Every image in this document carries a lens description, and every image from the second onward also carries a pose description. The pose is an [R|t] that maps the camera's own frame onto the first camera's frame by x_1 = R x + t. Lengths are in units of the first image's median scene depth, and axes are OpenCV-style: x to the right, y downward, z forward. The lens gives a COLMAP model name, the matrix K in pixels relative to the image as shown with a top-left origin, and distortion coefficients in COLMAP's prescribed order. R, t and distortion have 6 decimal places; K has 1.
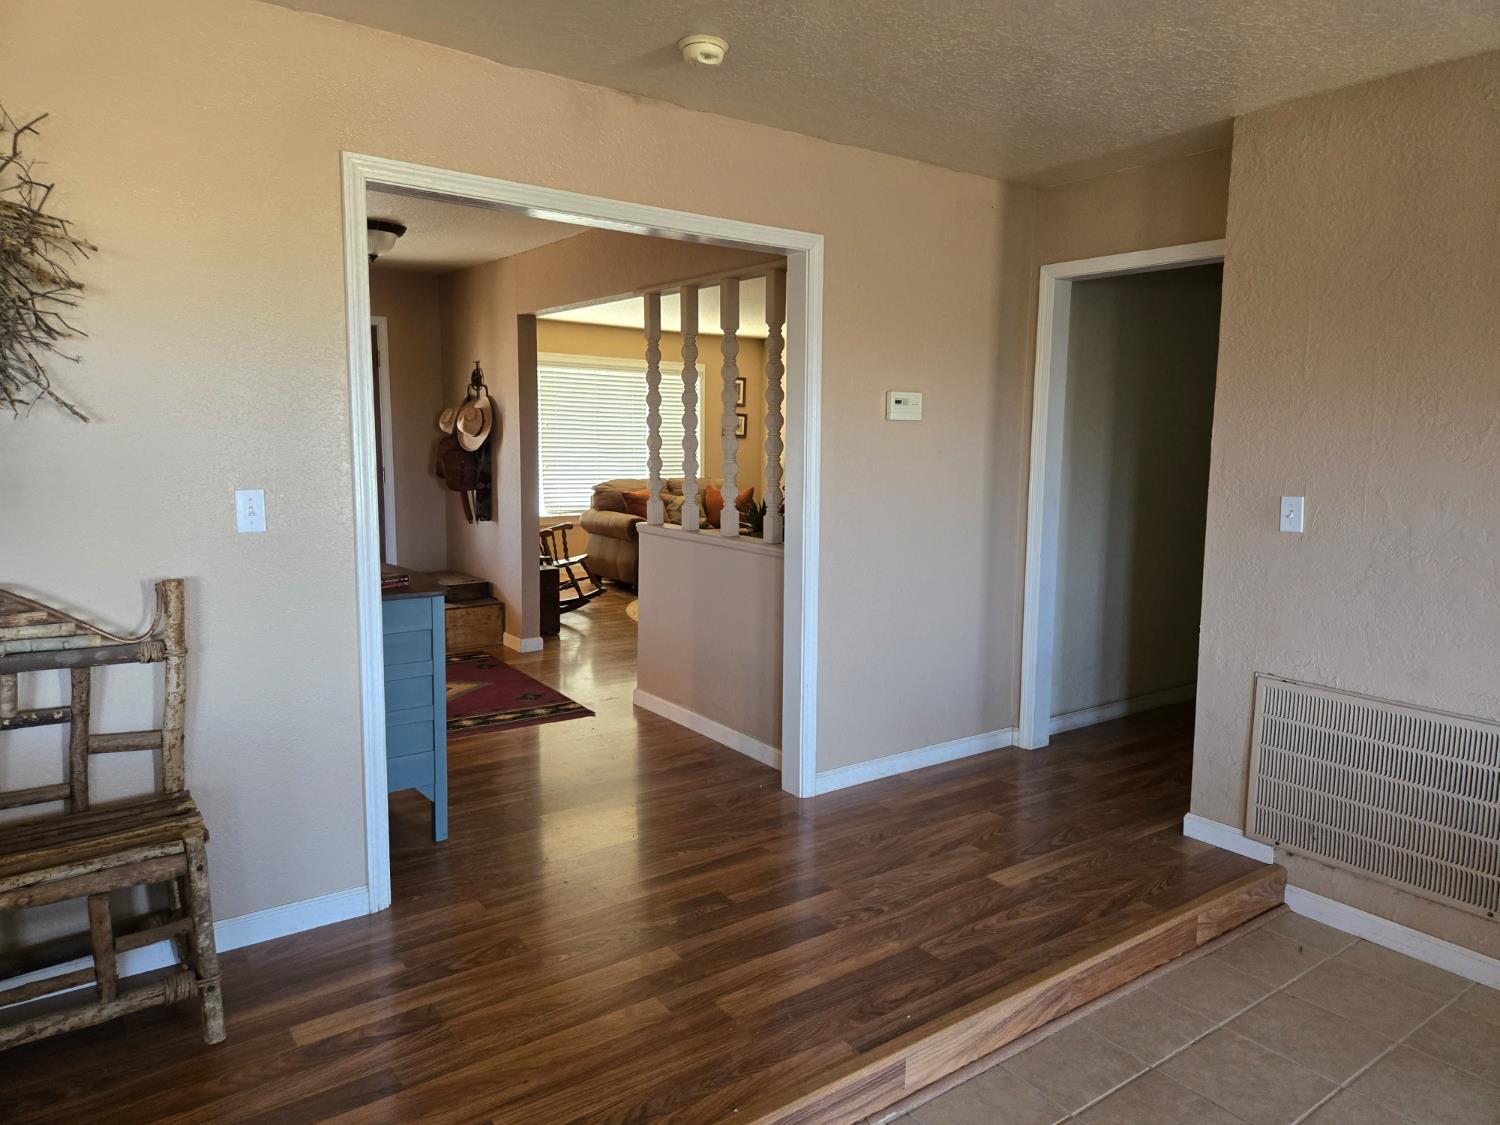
lens RADIAL K [[1012.5, 0, 759.4], [0, 1012.5, 549.0], [0, 0, 1]] dist [0.088017, -0.071966]
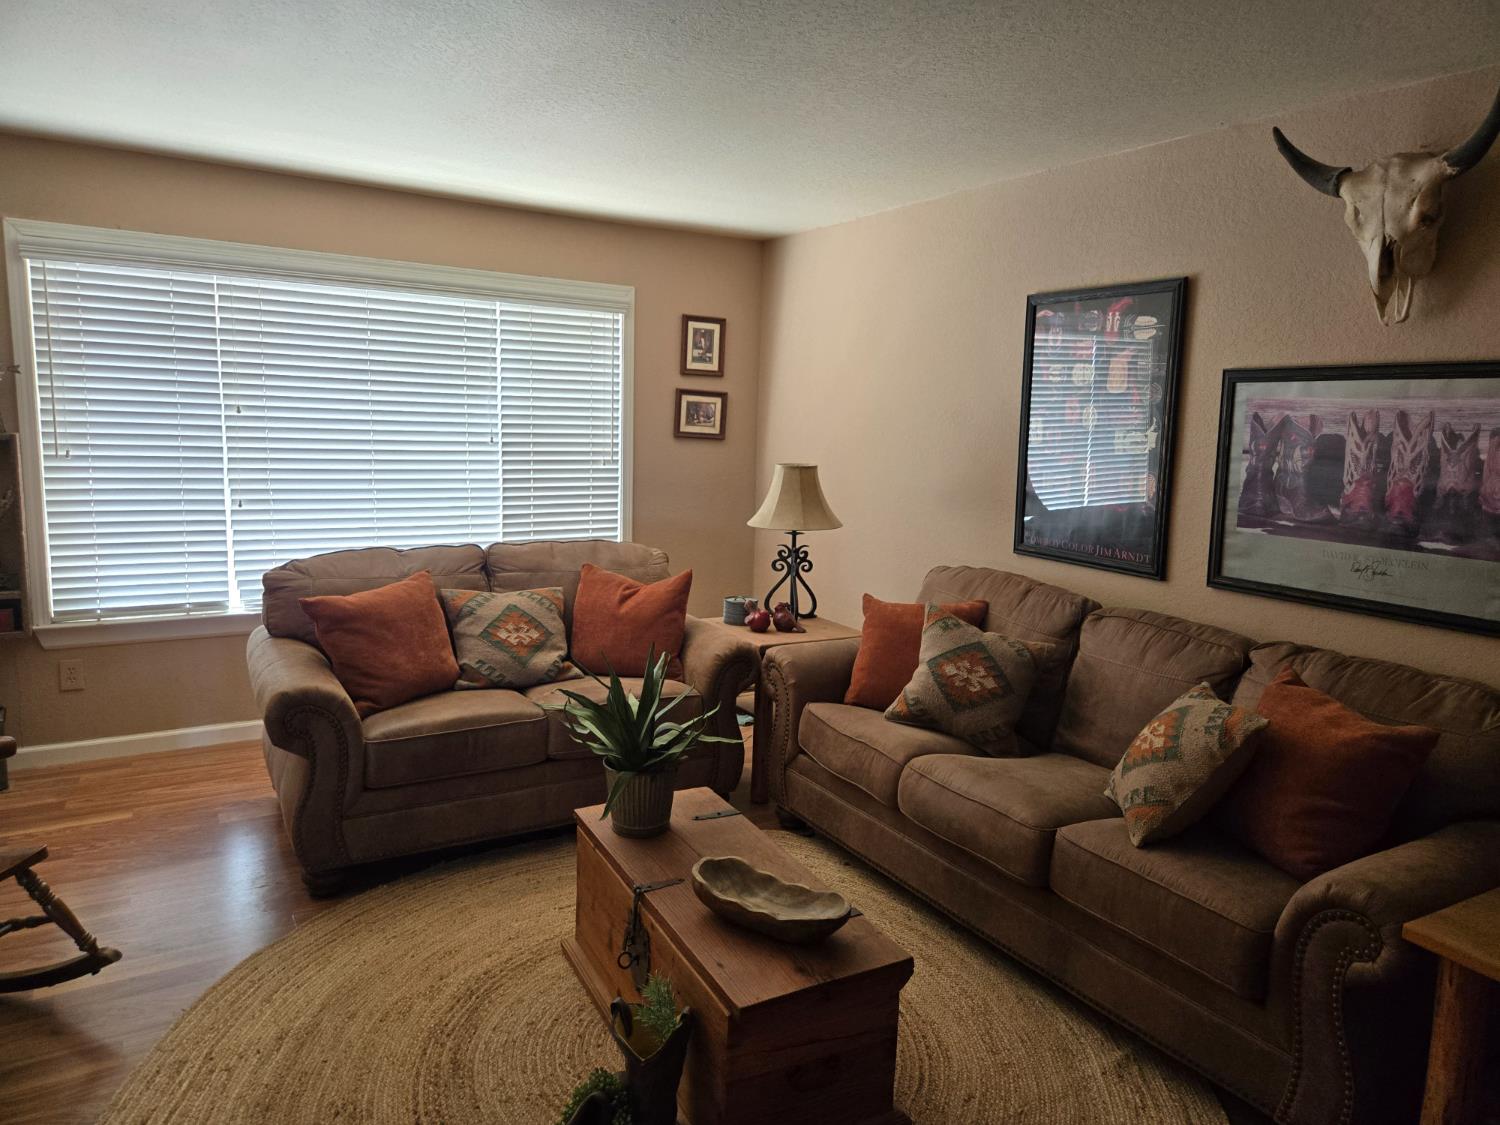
lens RADIAL K [[1012.5, 0, 759.4], [0, 1012.5, 549.0], [0, 0, 1]] dist [0.088017, -0.071966]
pose [[0.996896, 0.027899, -0.073617, 0.042645], [-0.026651, 0.999485, 0.017871, -0.066391], [0.074077, -0.015854, 0.997126, 0.509347]]
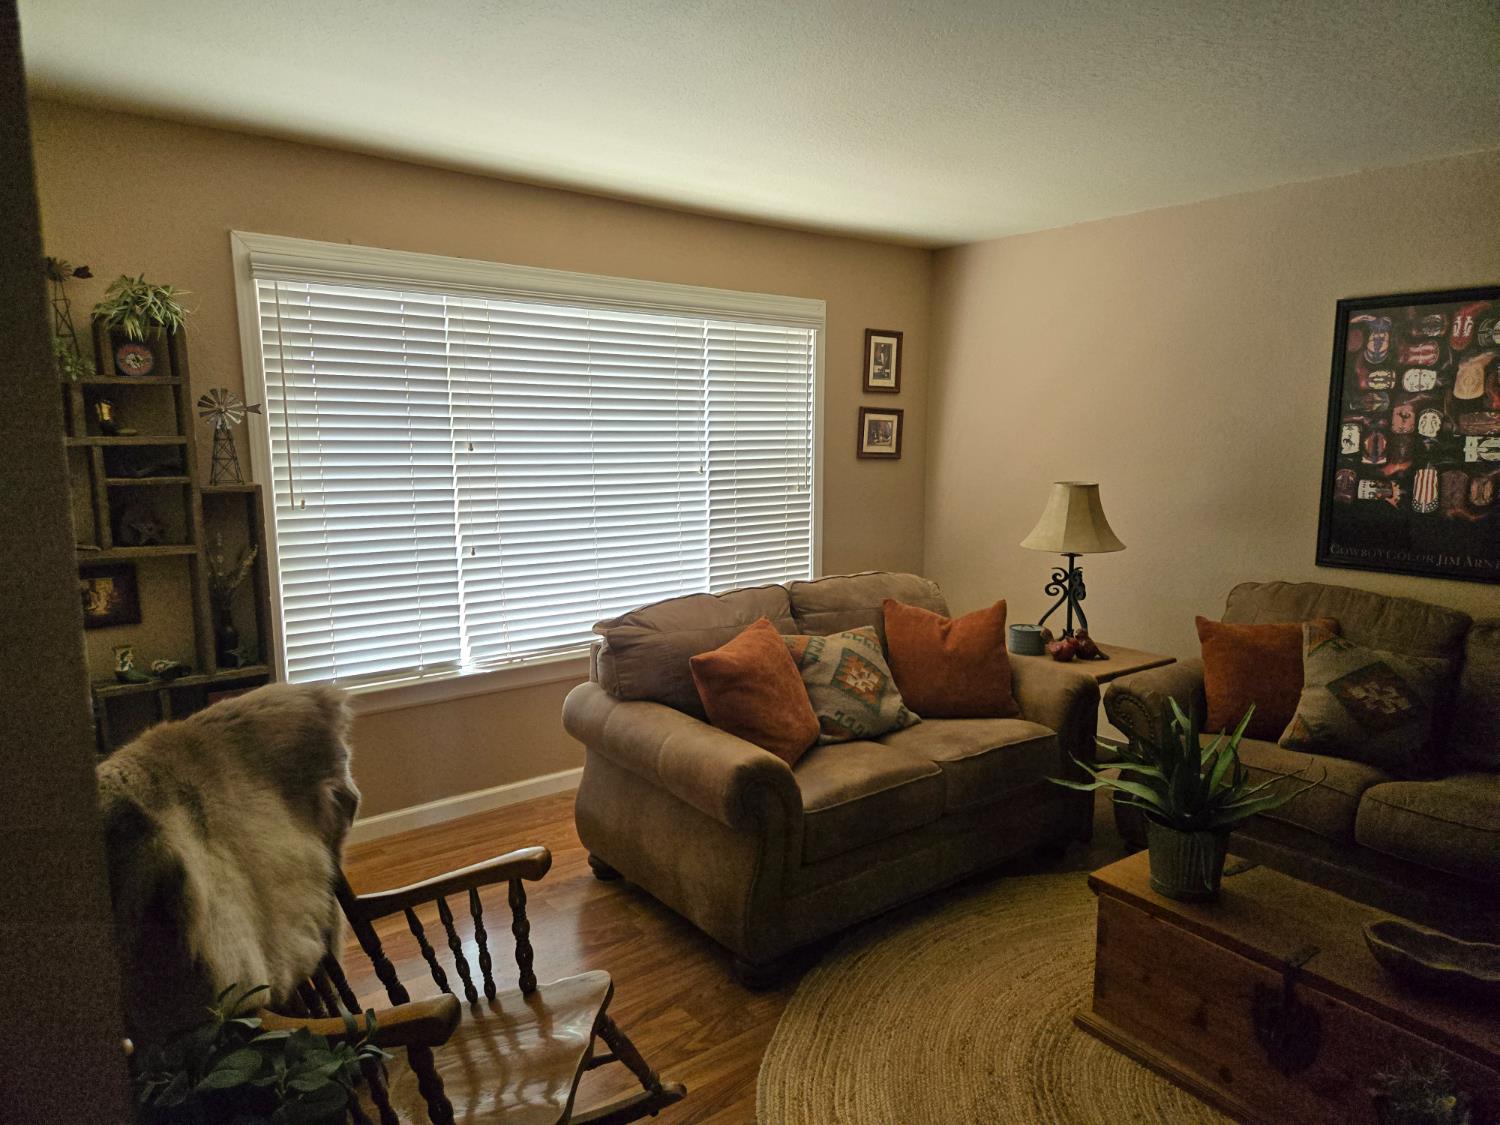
lens RADIAL K [[1013.1, 0, 781.8], [0, 1013.1, 575.5], [0, 0, 1]] dist [0.089983, -0.074118]
pose [[0.997977, -0.020737, 0.060102, -0.099465], [0.018834, 0.999309, 0.032045, -0.072305], [-0.060725, -0.030848, 0.997678, 0.530848]]
